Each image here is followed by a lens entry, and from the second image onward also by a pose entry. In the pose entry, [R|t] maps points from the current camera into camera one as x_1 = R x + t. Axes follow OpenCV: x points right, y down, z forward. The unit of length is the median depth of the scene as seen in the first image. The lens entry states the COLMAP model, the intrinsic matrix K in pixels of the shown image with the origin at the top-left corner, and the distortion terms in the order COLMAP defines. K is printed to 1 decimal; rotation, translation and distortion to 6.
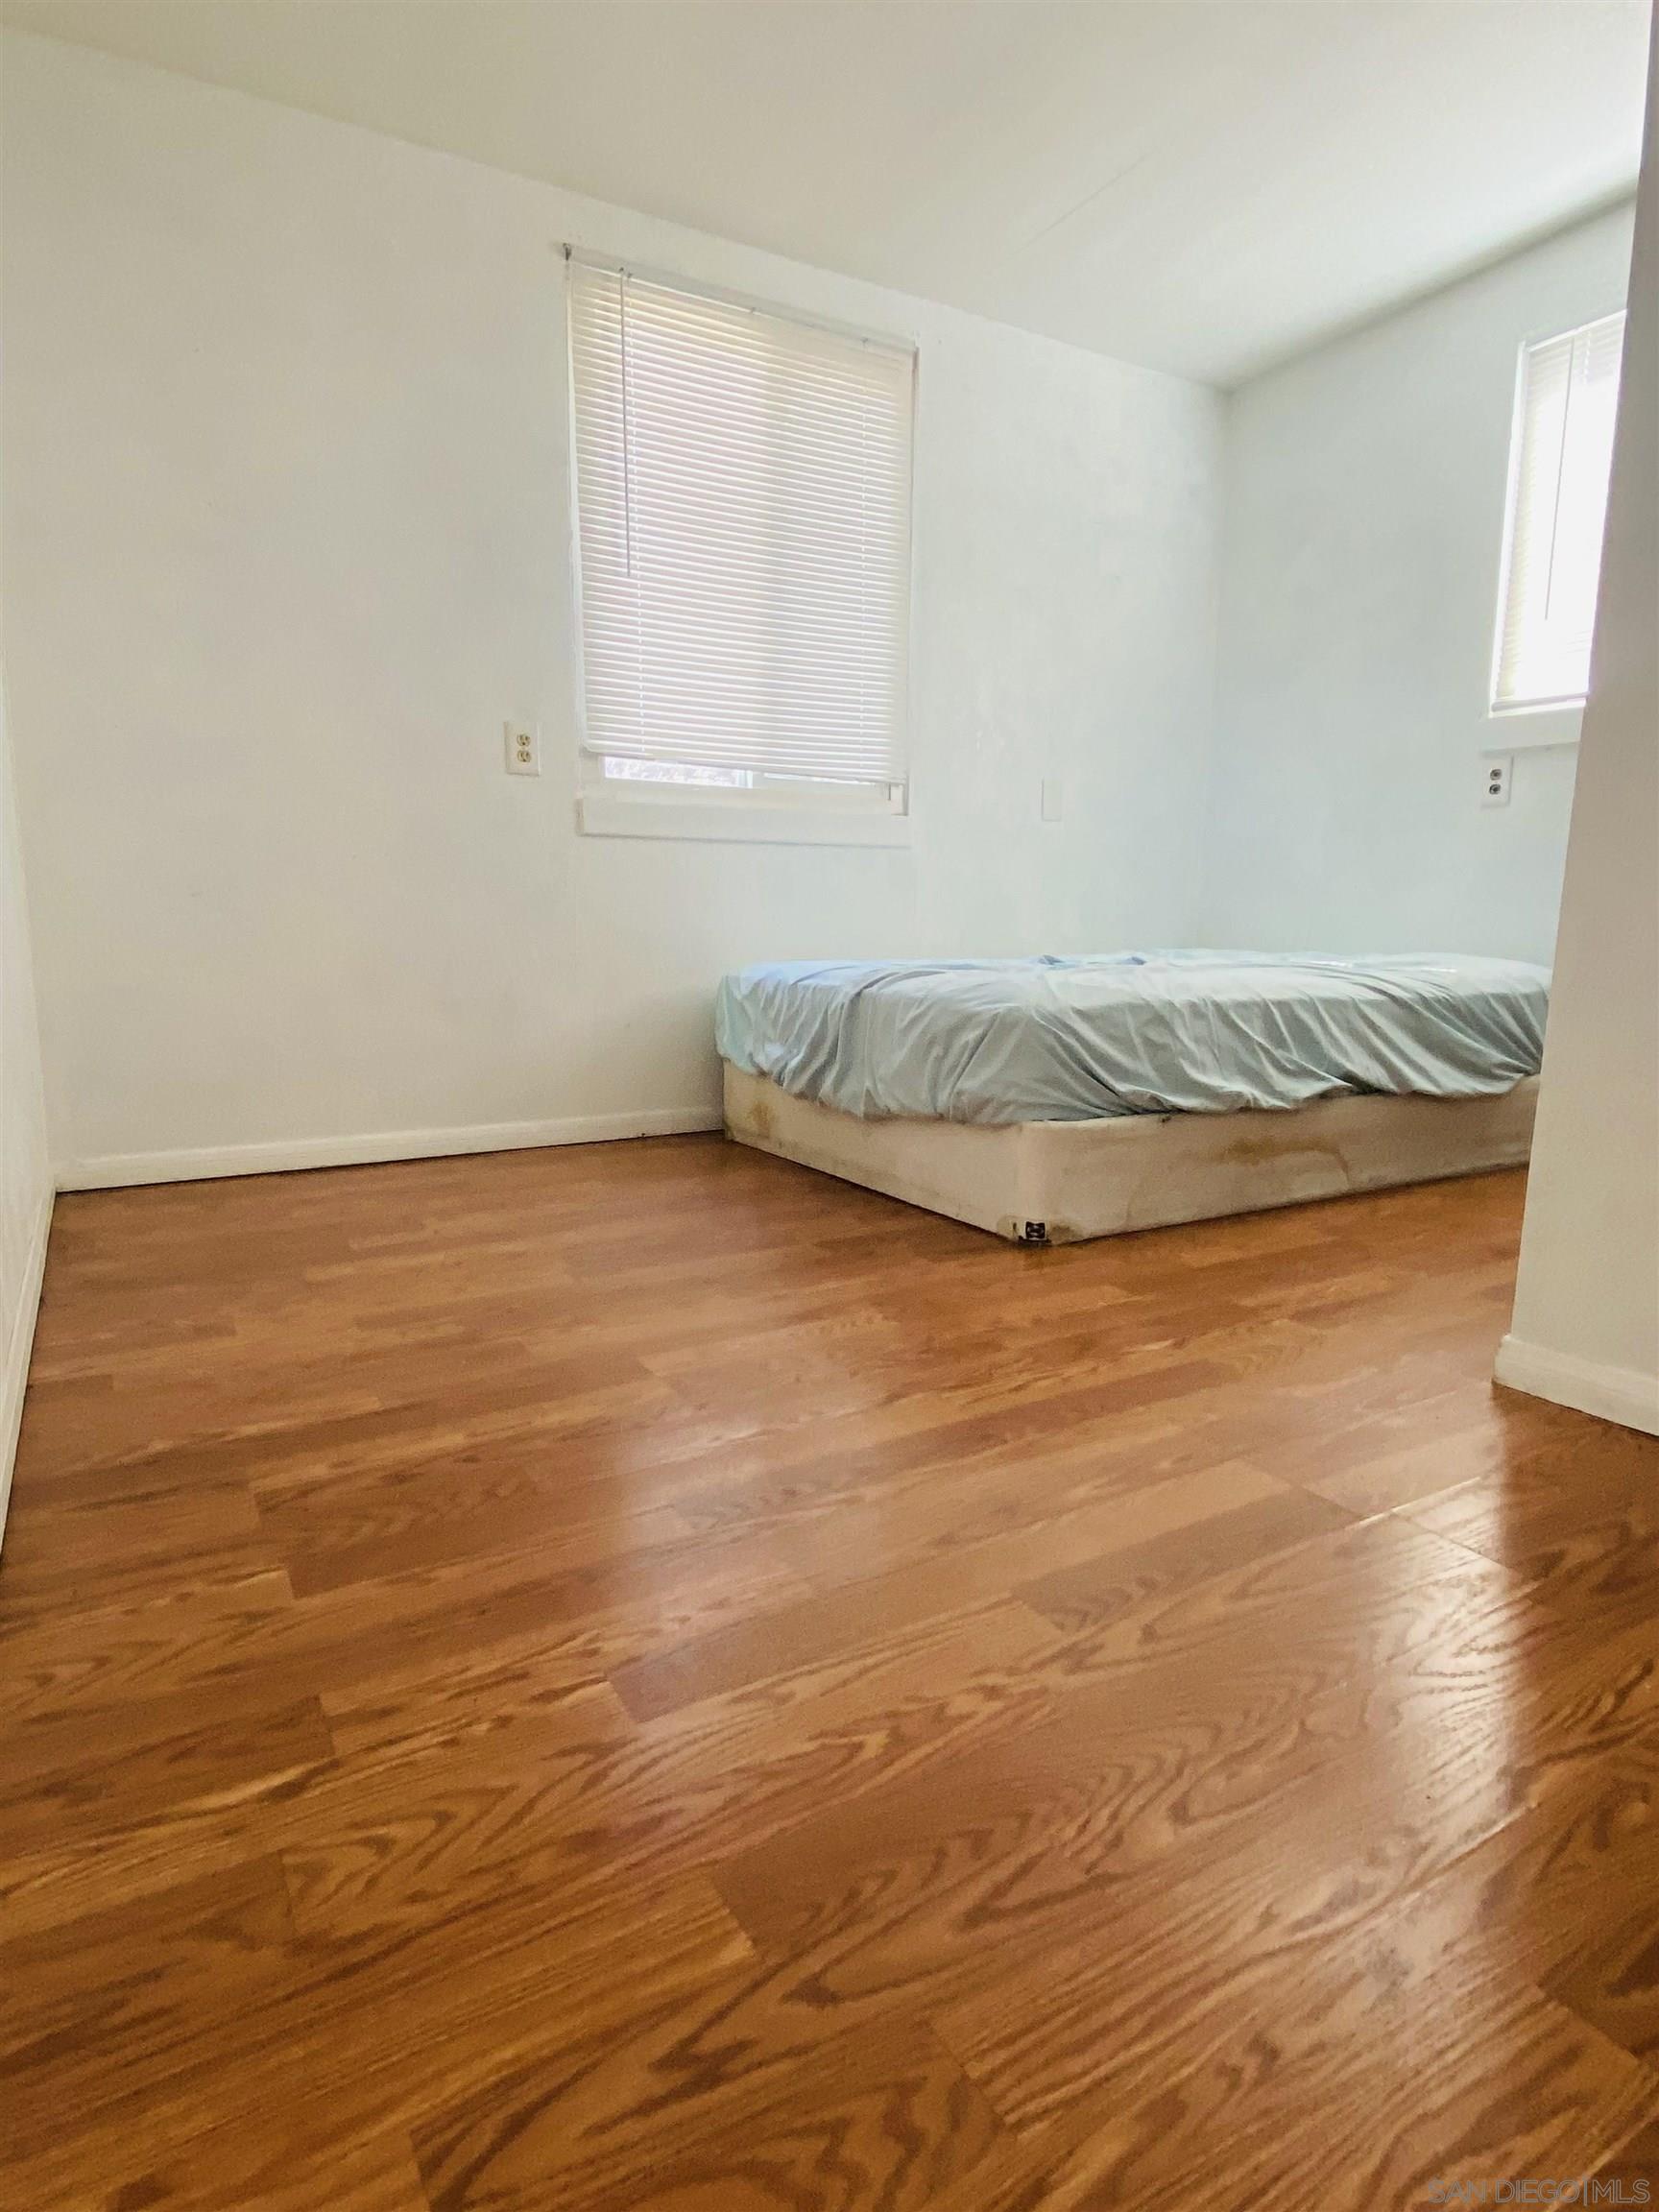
lens RADIAL K [[1222.5, 0, 829.5], [0, 1222.5, 1106.0], [0, 0, 1]] dist [0.052266, -0.000609]
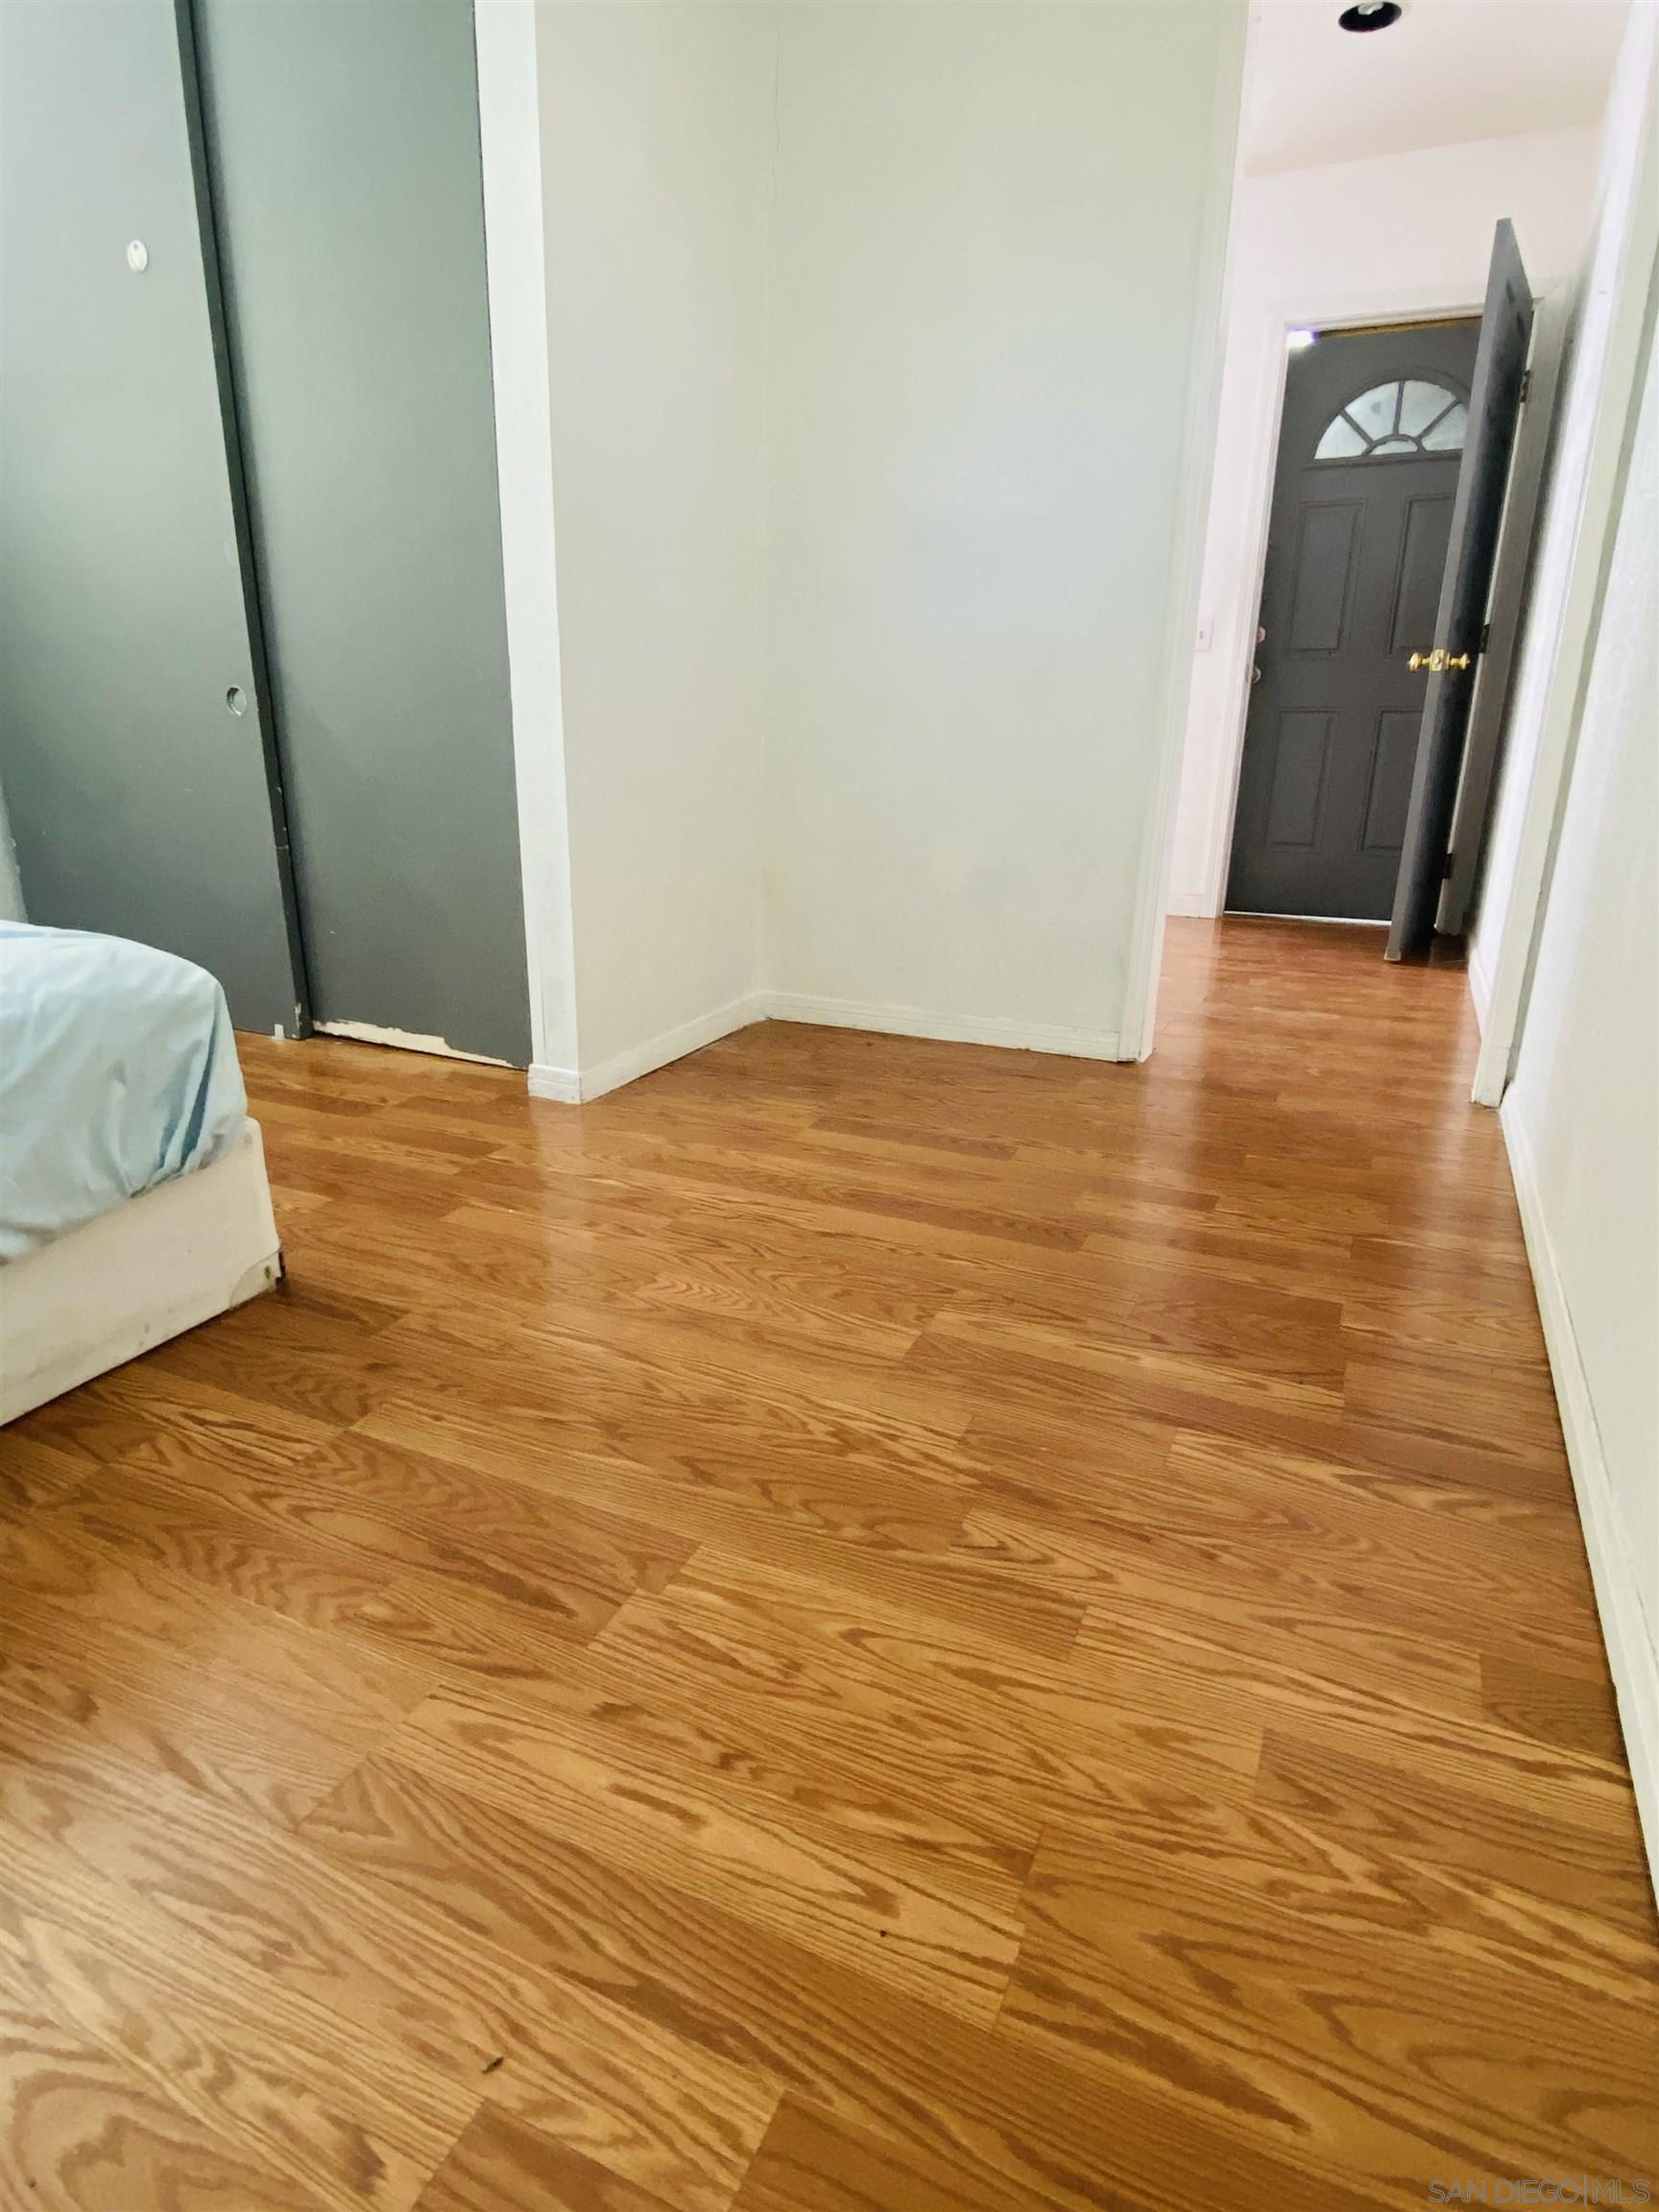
lens RADIAL K [[1222.5, 0, 829.5], [0, 1222.5, 1106.0], [0, 0, 1]] dist [0.052266, -0.000609]
pose [[-0.577261, -0.254200, 0.775985, -0.827311], [0.121306, 0.913068, 0.389347, -0.333168], [-0.807499, 0.318887, -0.496242, 1.535873]]
